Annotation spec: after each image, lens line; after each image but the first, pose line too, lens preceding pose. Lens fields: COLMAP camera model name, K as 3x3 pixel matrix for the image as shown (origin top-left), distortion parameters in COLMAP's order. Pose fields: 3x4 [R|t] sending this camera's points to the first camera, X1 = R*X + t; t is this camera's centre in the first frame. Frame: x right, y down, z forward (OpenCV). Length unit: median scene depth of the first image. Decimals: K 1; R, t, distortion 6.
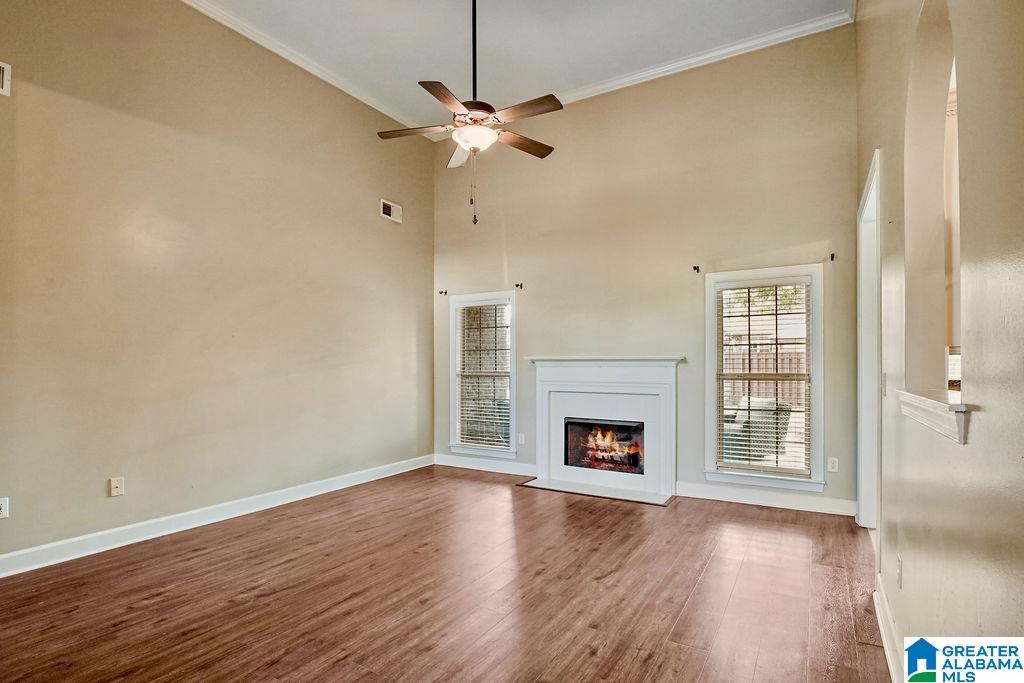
lens RADIAL K [[509.5, 0, 508.8], [0, 509.5, 363.4], [0, 0, 1]] dist [-0.022220, -0.000727]
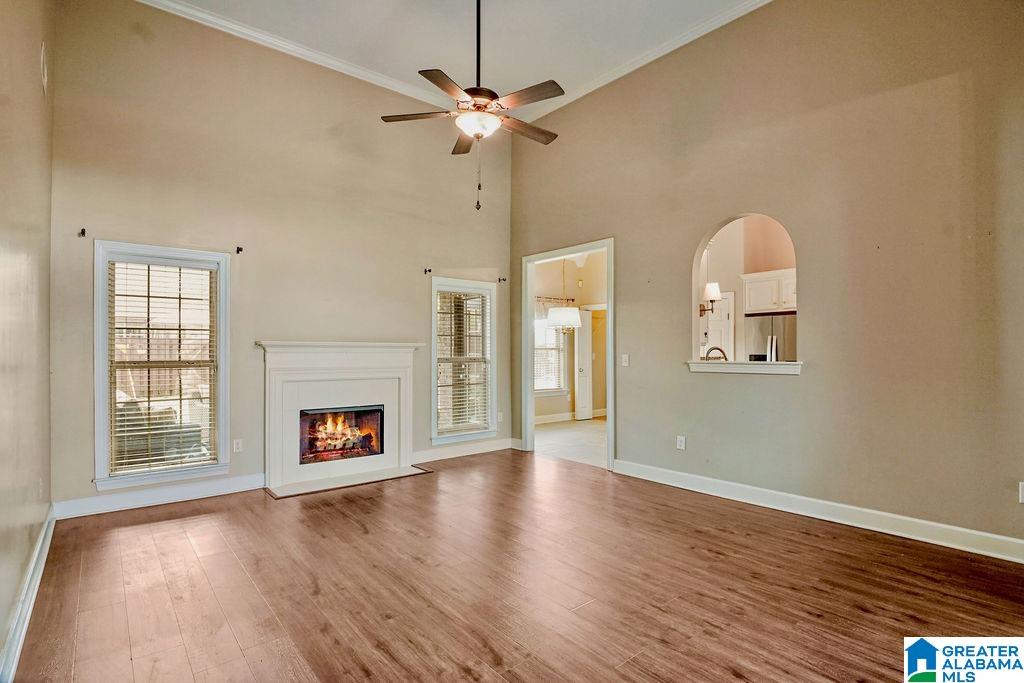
lens RADIAL K [[503.7, 0, 508.6], [0, 503.7, 346.0], [0, 0, 1]] dist [-0.012677, -0.008122]
pose [[0.326409, 0.010011, 0.945176, -0.726291], [-0.001761, 0.999949, -0.009983, 0.003434], [-0.945227, 0.001594, 0.326410, 0.456691]]
